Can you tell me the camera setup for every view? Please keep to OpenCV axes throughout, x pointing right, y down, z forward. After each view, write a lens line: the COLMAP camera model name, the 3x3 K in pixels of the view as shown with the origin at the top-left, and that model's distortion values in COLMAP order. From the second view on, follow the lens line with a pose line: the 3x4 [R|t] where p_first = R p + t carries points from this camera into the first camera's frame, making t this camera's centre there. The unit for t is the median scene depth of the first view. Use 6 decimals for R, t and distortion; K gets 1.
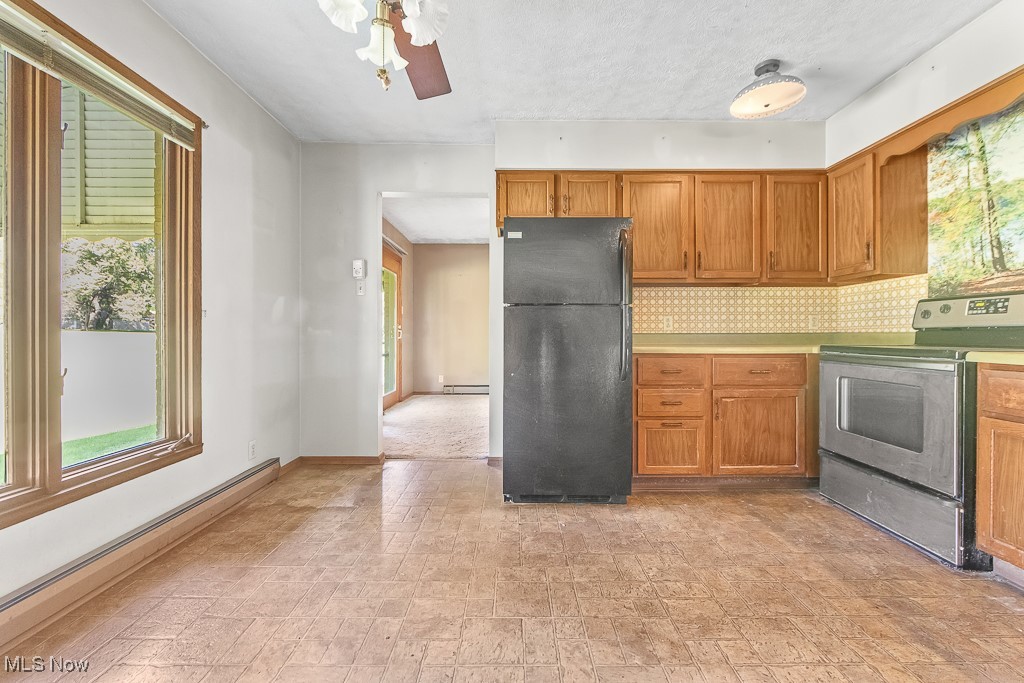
lens RADIAL K [[408.9, 0, 512.2], [0, 408.9, 336.7], [0, 0, 1]] dist [0.002219, 0.000185]
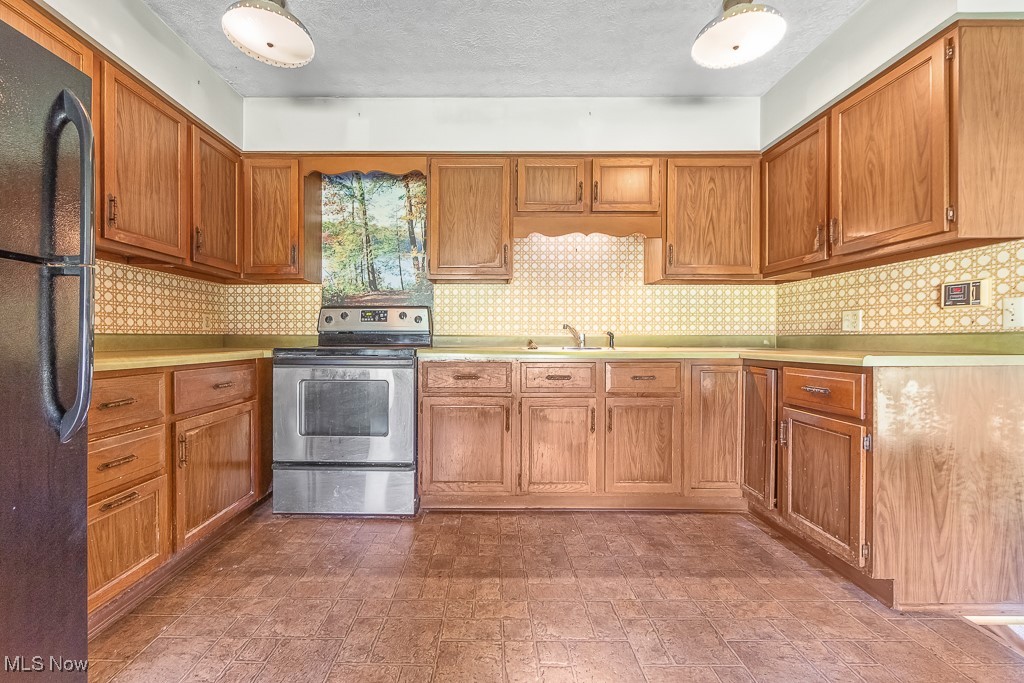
lens RADIAL K [[408.9, 0, 509.7], [0, 408.9, 339.4], [0, 0, 1]] dist [0.002219, 0.000185]
pose [[0.008350, -0.004105, 0.999957, -0.145167], [0.001863, 0.999990, 0.004089, -0.001793], [-0.999963, 0.001829, 0.008358, 0.471965]]
